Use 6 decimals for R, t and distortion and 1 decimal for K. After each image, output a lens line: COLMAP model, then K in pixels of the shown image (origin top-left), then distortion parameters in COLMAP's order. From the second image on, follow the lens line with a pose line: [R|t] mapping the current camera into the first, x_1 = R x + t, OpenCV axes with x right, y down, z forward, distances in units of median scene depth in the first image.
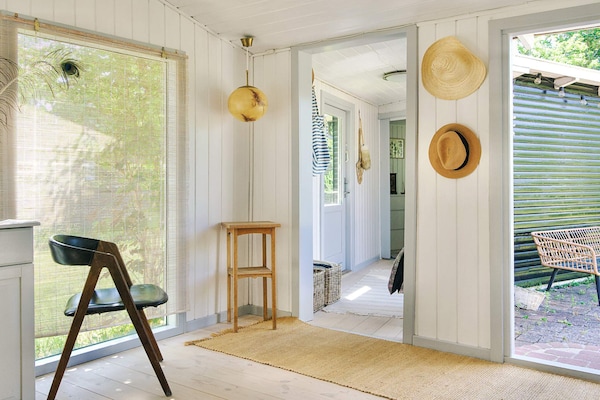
lens RADIAL K [[547.2, 0, 300.2], [0, 547.2, 175.1], [0, 0, 1]] dist [-0.010480, -0.008017]
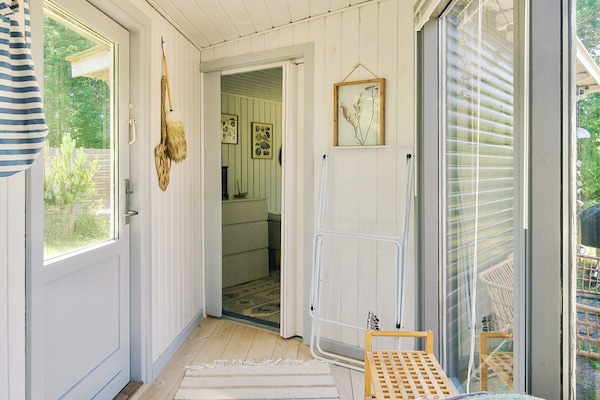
lens RADIAL K [[588.5, 0, 299.3], [0, 588.5, 183.9], [0, 0, 1]] dist [0.002748, -0.004394]
pose [[0.952043, -0.005830, 0.305910, 0.063038], [-0.003765, 0.999520, 0.030766, -0.006167], [-0.305942, -0.030442, 0.951563, 0.460103]]
